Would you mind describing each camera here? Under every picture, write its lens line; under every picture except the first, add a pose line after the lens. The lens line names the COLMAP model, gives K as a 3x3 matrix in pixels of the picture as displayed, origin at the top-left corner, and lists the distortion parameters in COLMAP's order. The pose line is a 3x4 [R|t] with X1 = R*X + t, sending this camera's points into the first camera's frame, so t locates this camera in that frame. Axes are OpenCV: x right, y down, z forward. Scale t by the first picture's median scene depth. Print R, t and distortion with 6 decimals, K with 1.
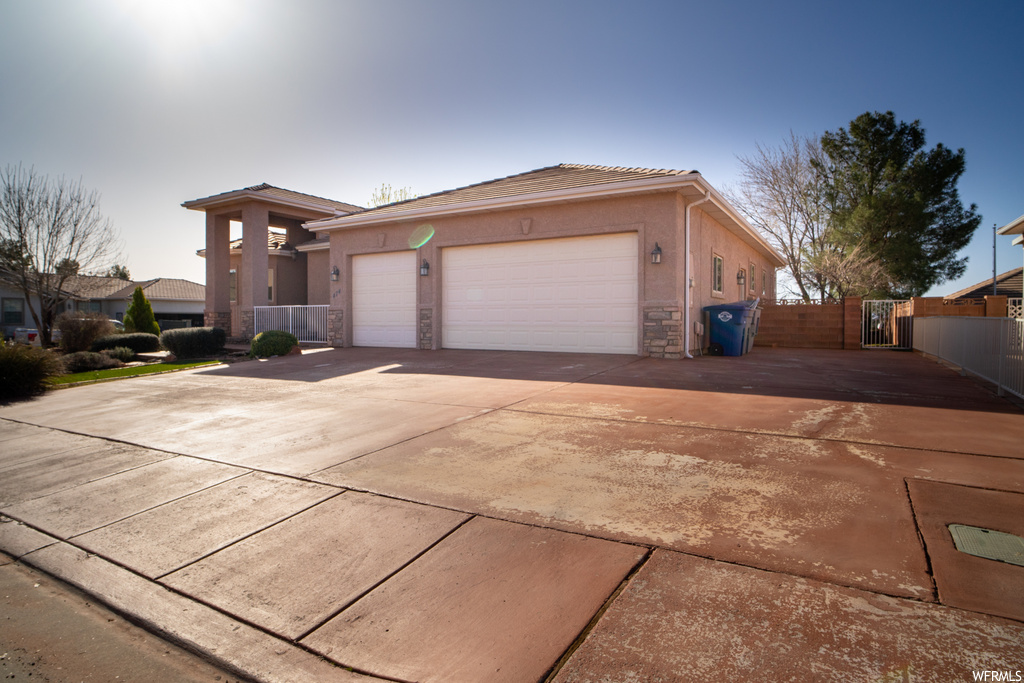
lens RADIAL K [[522.1, 0, 512.0], [0, 522.1, 341.5], [0, 0, 1]] dist [-0.001854, 0.002067]
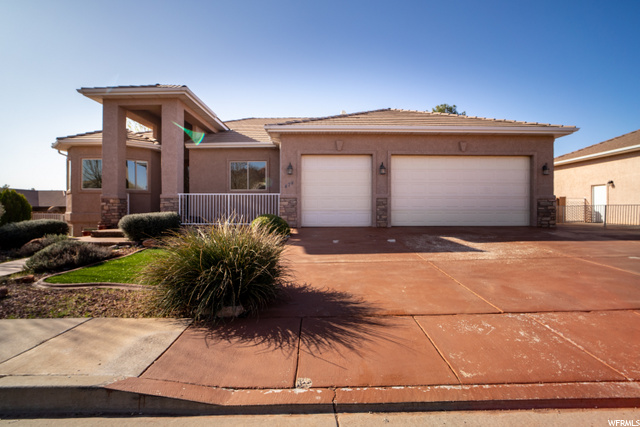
lens RADIAL K [[326.3, 0, 320.0], [0, 326.3, 213.5], [0, 0, 1]] dist [-0.001854, 0.002067]
pose [[0.869386, -0.002656, 0.494126, -0.672218], [0.019675, 0.999379, -0.029245, 0.001179], [-0.493742, 0.035147, 0.868898, 0.296803]]
